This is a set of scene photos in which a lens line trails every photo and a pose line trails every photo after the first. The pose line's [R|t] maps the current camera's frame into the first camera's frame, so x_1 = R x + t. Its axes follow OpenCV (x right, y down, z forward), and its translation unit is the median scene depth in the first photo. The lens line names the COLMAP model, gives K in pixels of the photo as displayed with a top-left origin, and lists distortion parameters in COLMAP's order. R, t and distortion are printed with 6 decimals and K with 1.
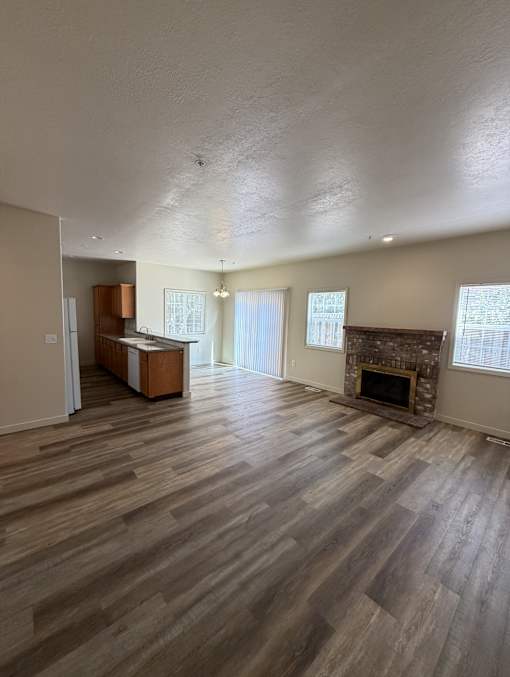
lens RADIAL K [[270.7, 0, 254.3], [0, 270.7, 337.5], [0, 0, 1]] dist [-0.007488, 0.000052]
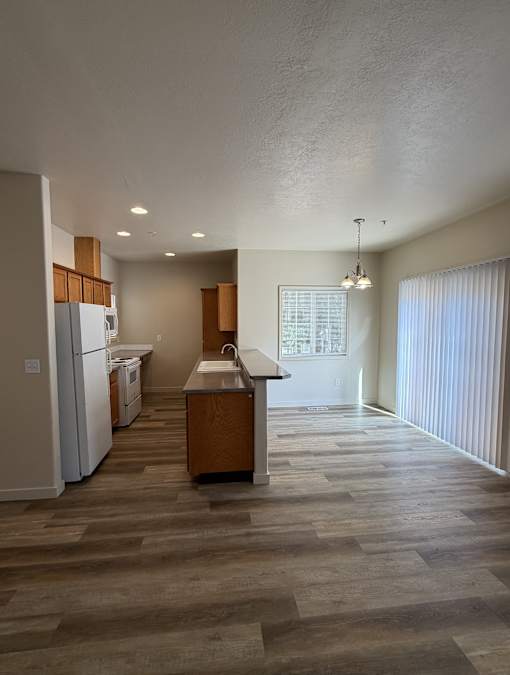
lens RADIAL K [[319.5, 0, 254.5], [0, 319.5, 337.8], [0, 0, 1]] dist [-0.002253, 0.000000]
pose [[0.824441, 0.004131, -0.565933, 0.085975], [-0.029767, 0.998906, -0.036073, -0.036565], [0.565165, 0.046586, 0.823662, 0.503603]]
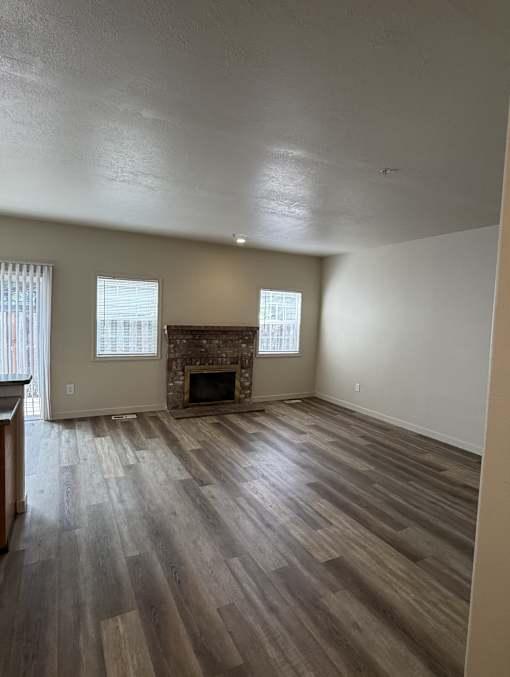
lens RADIAL K [[366.6, 0, 256.3], [0, 366.6, 341.2], [0, 0, 1]] dist [0.002571, -0.000093]
pose [[0.237684, -0.090551, 0.967113, -0.736901], [0.058824, 0.995160, 0.078720, -0.072657], [-0.969560, 0.038179, 0.241861, 0.514526]]
